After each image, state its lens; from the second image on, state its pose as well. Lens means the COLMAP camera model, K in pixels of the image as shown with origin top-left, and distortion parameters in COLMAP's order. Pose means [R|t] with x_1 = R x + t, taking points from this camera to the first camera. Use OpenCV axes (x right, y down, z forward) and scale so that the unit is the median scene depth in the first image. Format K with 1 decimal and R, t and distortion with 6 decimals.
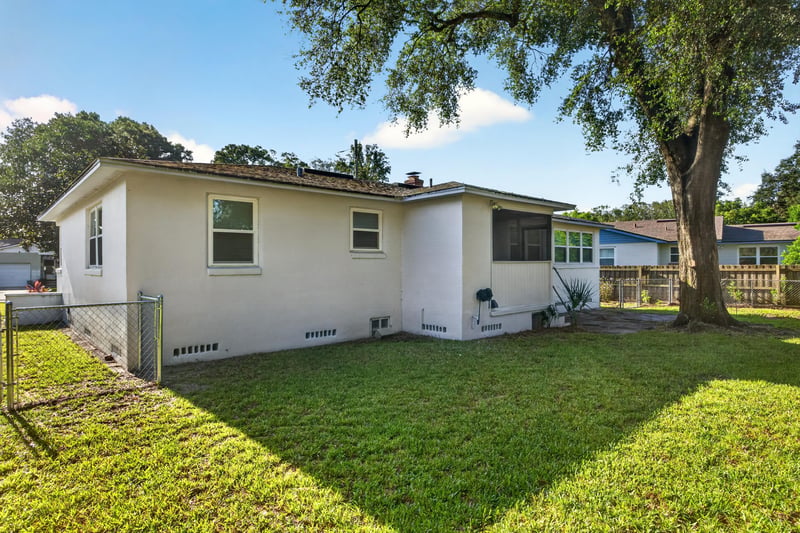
lens RADIAL K [[438.6, 0, 427.8], [0, 438.6, 269.1], [0, 0, 1]] dist [-0.003155, 0.000335]
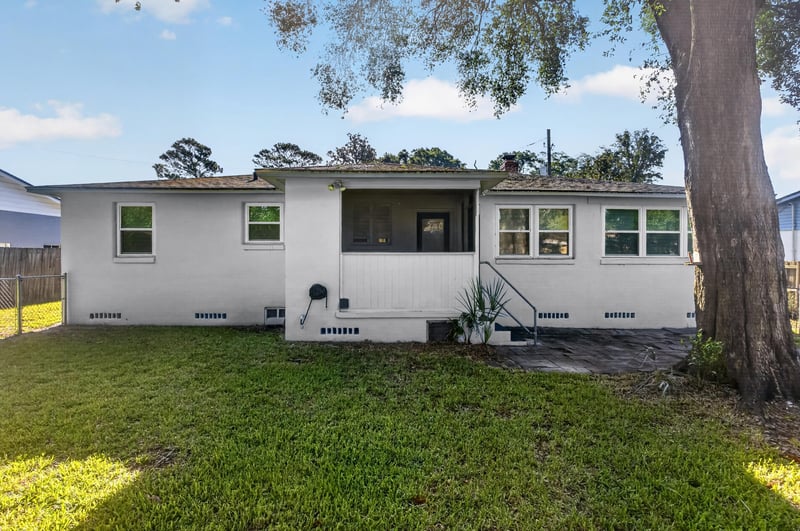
lens RADIAL K [[372.3, 0, 404.0], [0, 372.3, 260.9], [0, 0, 1]] dist [-0.011756, 0.000288]
pose [[0.748707, 0.018253, -0.662650, 0.656680], [-0.008228, 0.999800, 0.018244, -0.014632], [0.662850, -0.008207, 0.748707, 0.513162]]
